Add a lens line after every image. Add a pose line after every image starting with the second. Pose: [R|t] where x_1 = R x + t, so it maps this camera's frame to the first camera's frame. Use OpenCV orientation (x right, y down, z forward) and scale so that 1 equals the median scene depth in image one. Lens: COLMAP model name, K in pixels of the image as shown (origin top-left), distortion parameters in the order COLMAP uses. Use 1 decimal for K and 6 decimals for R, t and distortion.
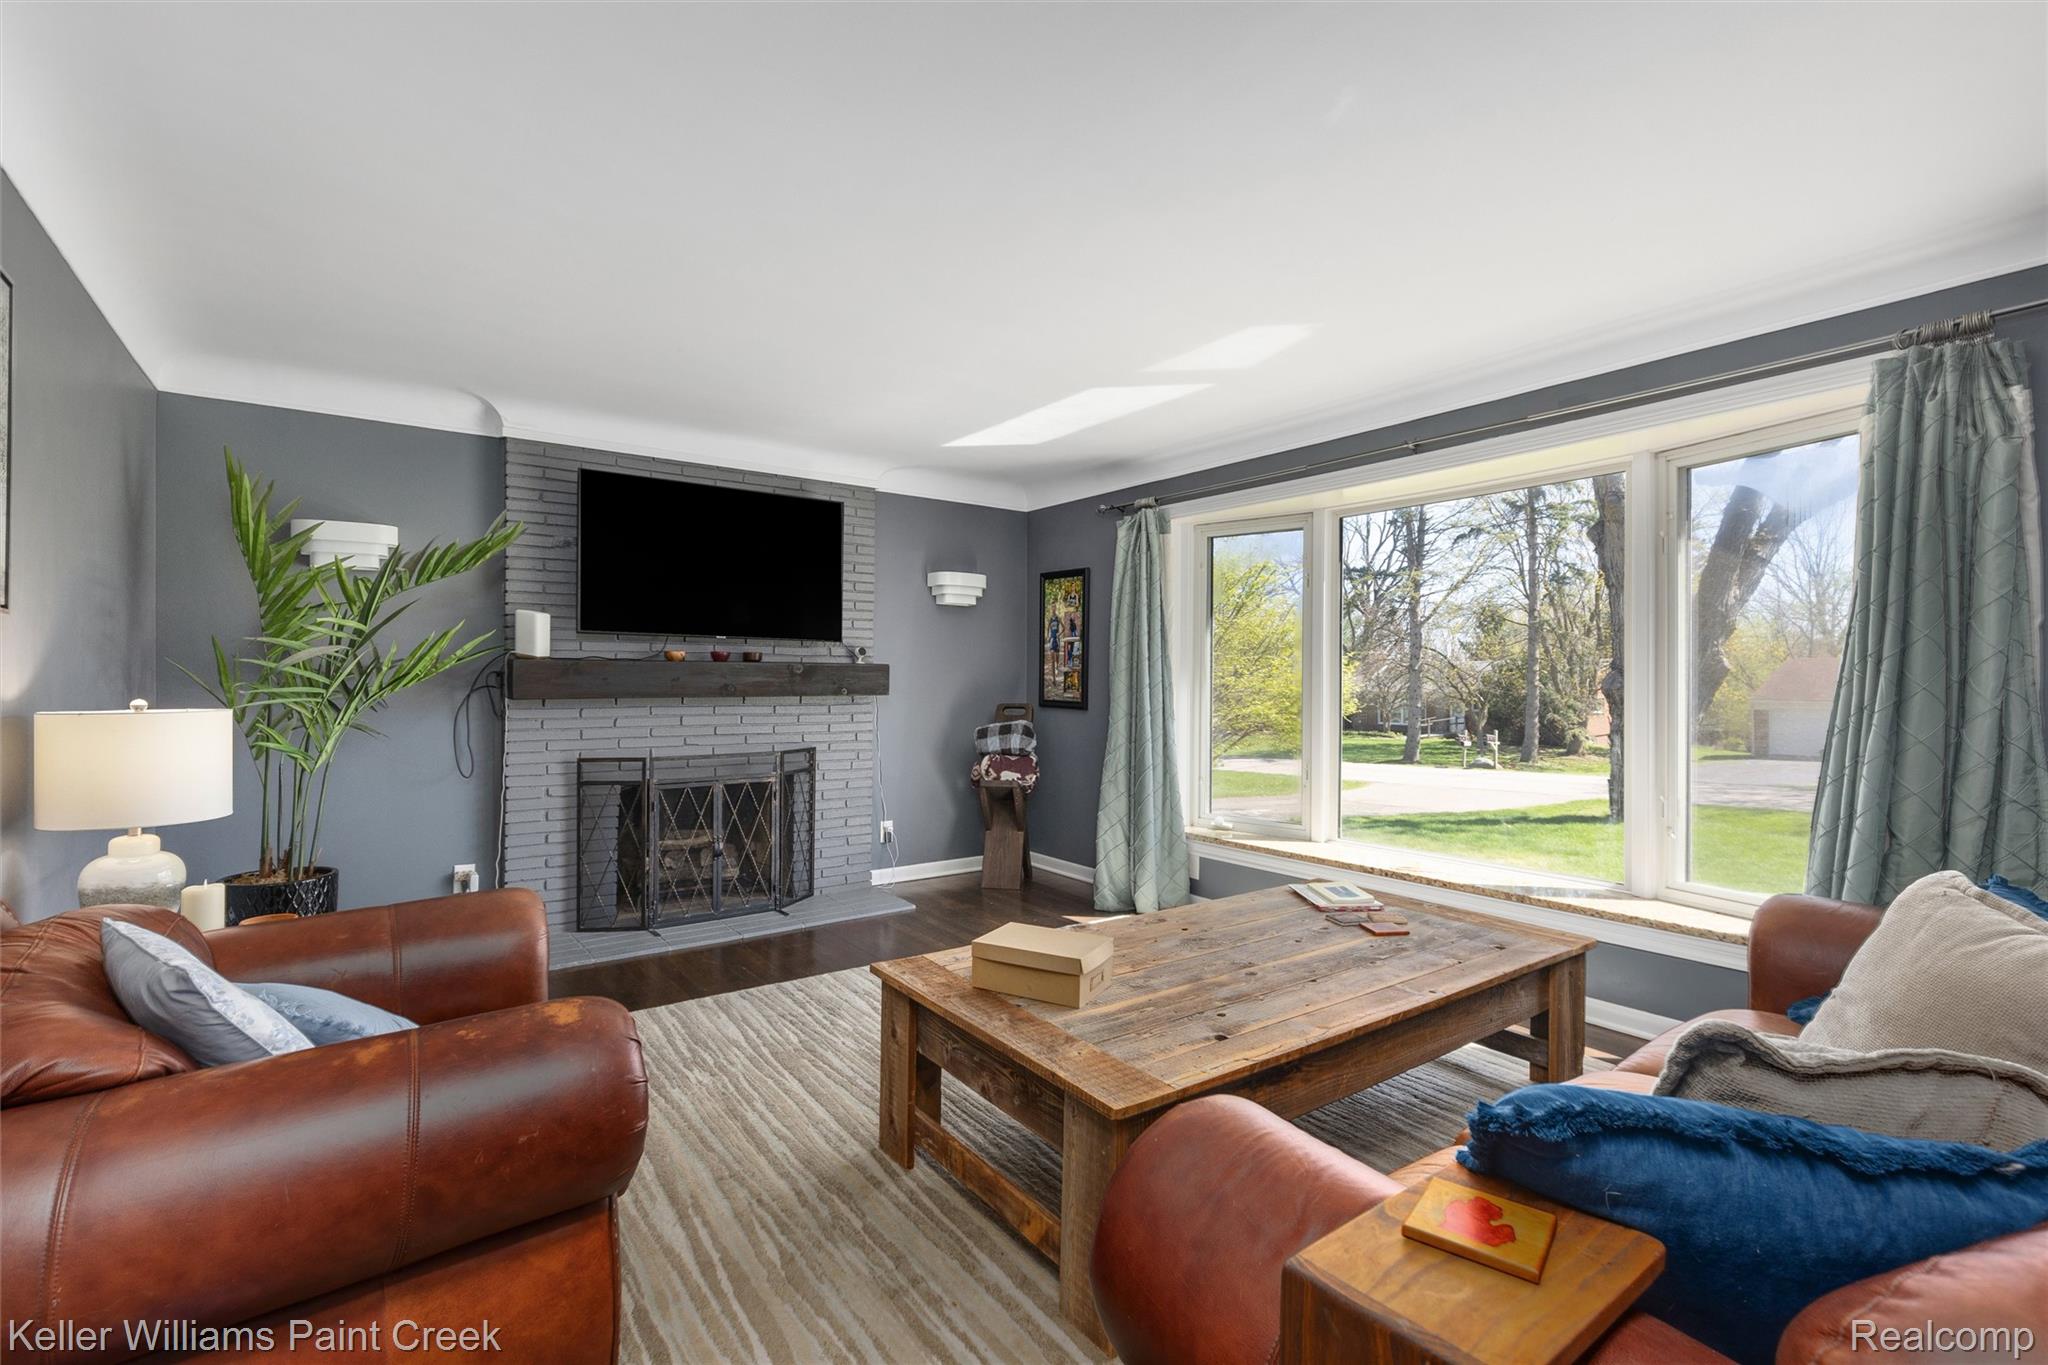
lens RADIAL K [[917.2, 0, 1025.4], [0, 917.2, 677.0], [0, 0, 1]] dist [0.003402, -0.001144]
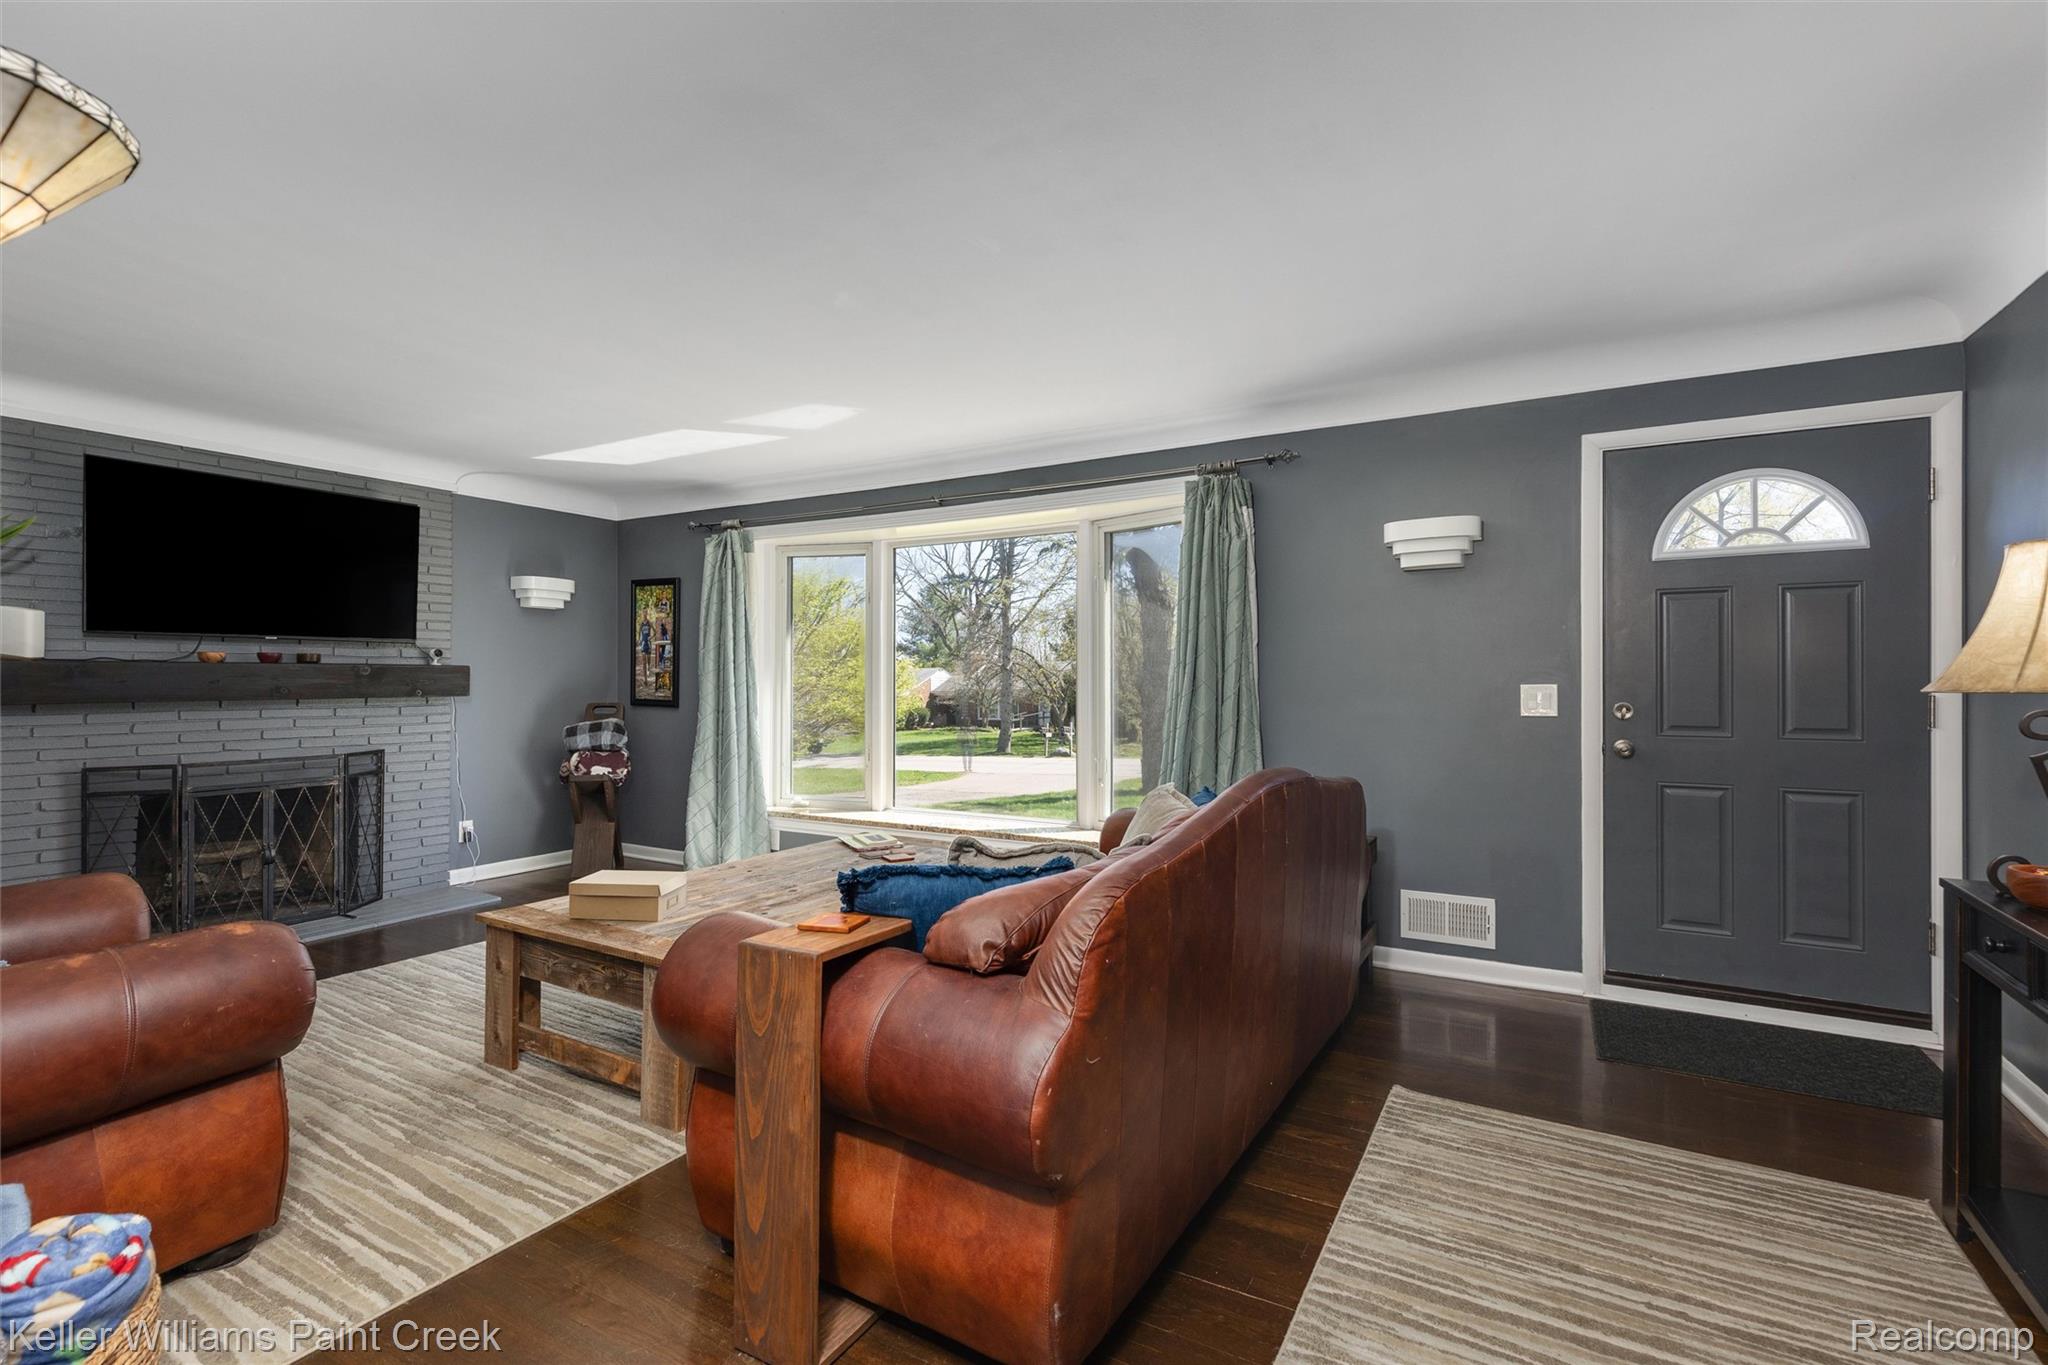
lens RADIAL K [[917.2, 0, 1024.5], [0, 917.2, 673.9], [0, 0, 1]] dist [0.003402, -0.001144]
pose [[0.914384, -0.002688, 0.404840, 0.002587], [0.003876, 0.999990, -0.002115, -0.000284], [-0.404830, 0.003503, 0.914385, -0.221834]]
